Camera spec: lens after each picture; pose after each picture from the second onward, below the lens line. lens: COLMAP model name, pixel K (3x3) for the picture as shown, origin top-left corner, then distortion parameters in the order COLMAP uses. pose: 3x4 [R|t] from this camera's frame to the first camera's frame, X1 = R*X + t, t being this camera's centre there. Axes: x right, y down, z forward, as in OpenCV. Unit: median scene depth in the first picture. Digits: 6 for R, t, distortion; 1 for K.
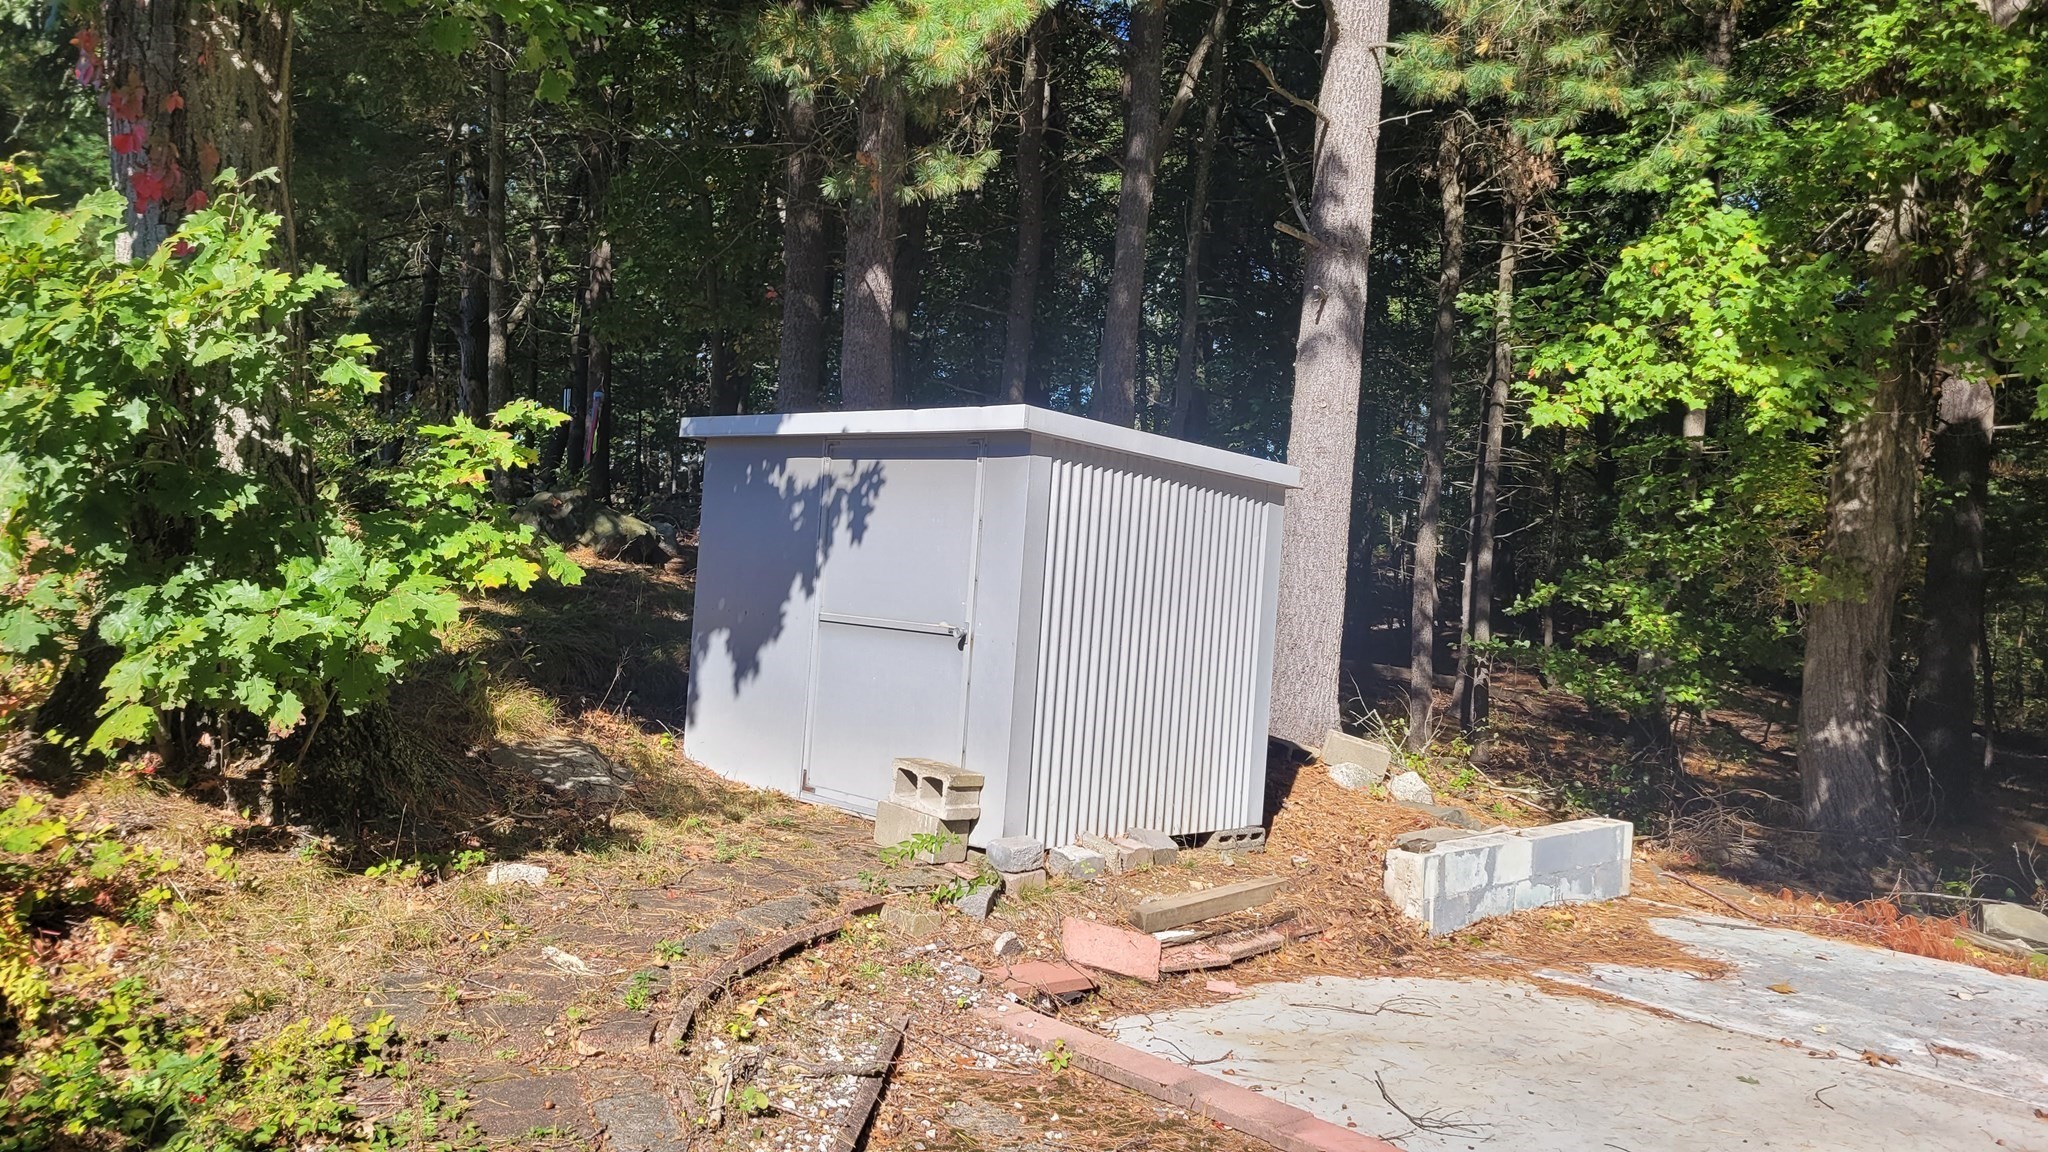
lens RADIAL K [[1536.0, 0, 982.2], [0, 1536.0, 588.2], [0, 0, 1]] dist [0.058128, -0.053196]
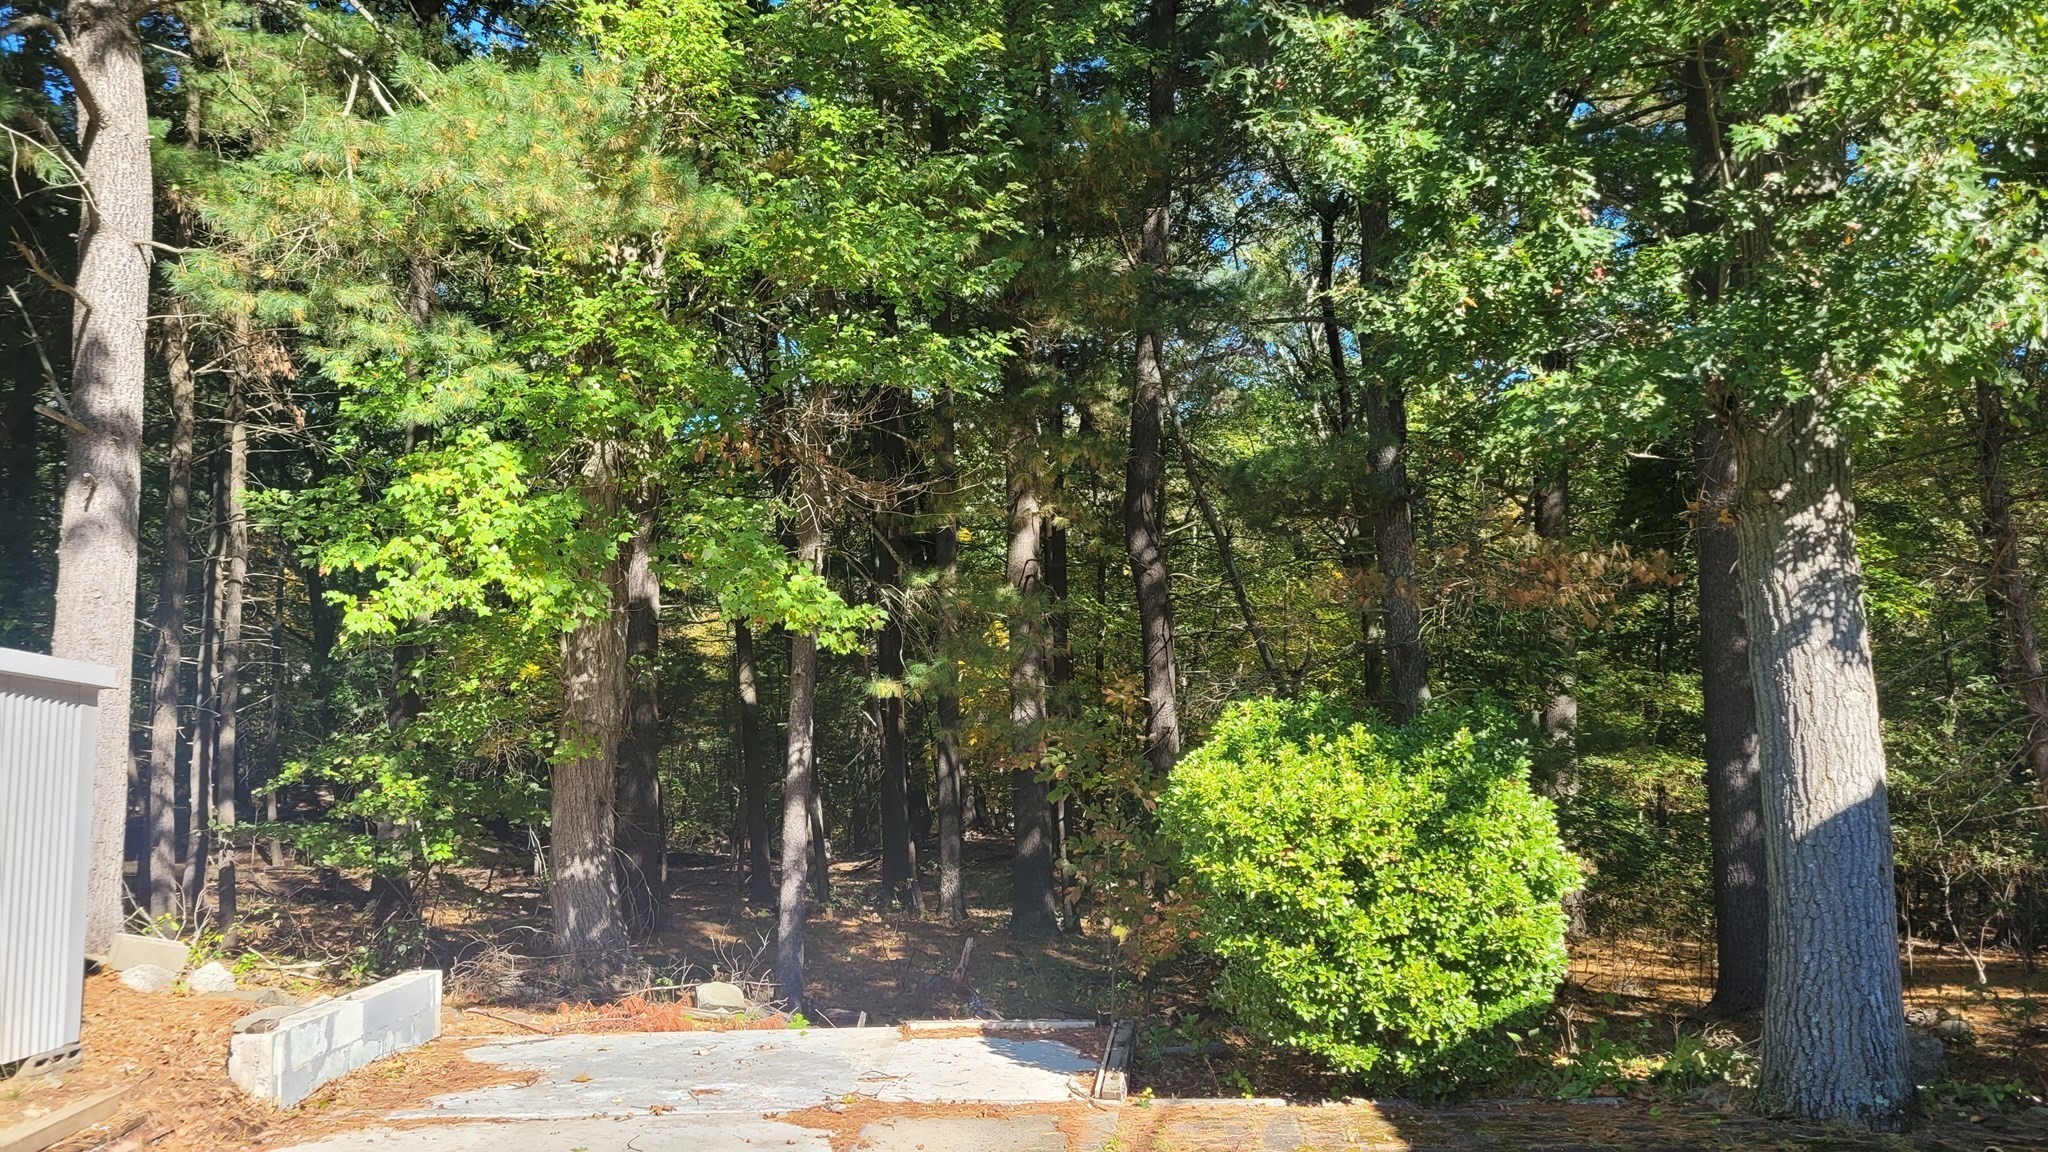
lens RADIAL K [[1539.4, 0, 1021.1], [0, 1539.4, 592.7], [0, 0, 1]] dist [0.068742, -0.050888]
pose [[0.682692, 0.006264, 0.730680, -0.121235], [0.066917, 0.995225, -0.071053, -0.014253], [-0.727636, 0.097402, 0.679013, -0.107551]]
